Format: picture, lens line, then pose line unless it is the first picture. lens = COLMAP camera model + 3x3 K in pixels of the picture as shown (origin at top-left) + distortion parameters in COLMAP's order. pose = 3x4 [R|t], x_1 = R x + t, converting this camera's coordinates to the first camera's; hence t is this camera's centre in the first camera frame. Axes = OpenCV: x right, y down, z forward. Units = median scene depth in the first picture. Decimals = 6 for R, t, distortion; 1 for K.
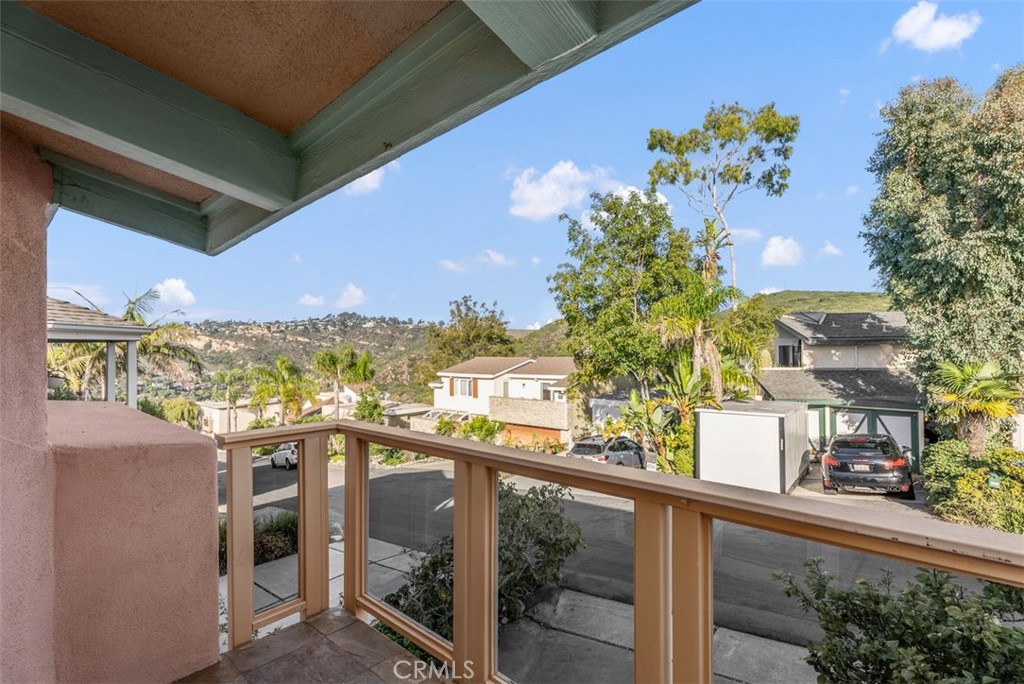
lens RADIAL K [[456.0, 0, 512.0], [0, 456.0, 342.0], [0, 0, 1]] dist [0.000020, -0.000316]
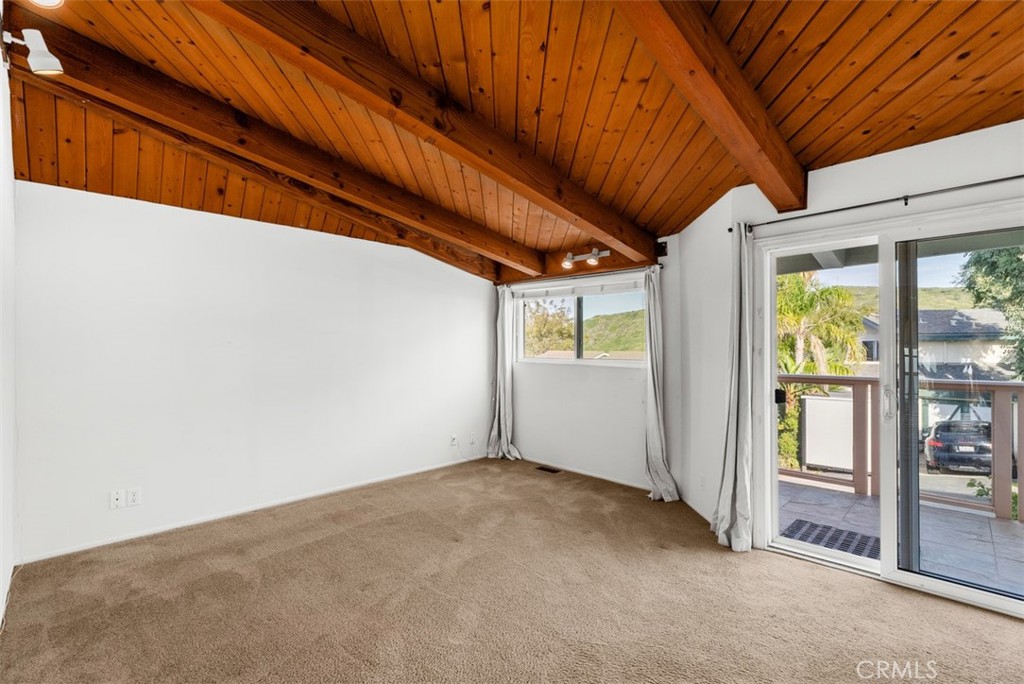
lens RADIAL K [[456.0, 0, 512.0], [0, 456.0, 342.0], [0, 0, 1]] dist [0.000020, -0.000316]
pose [[0.996955, 0.007184, -0.077645, -0.178576], [-0.006530, 0.999941, 0.008674, 0.007199], [0.077703, -0.008140, 0.996943, -0.137226]]
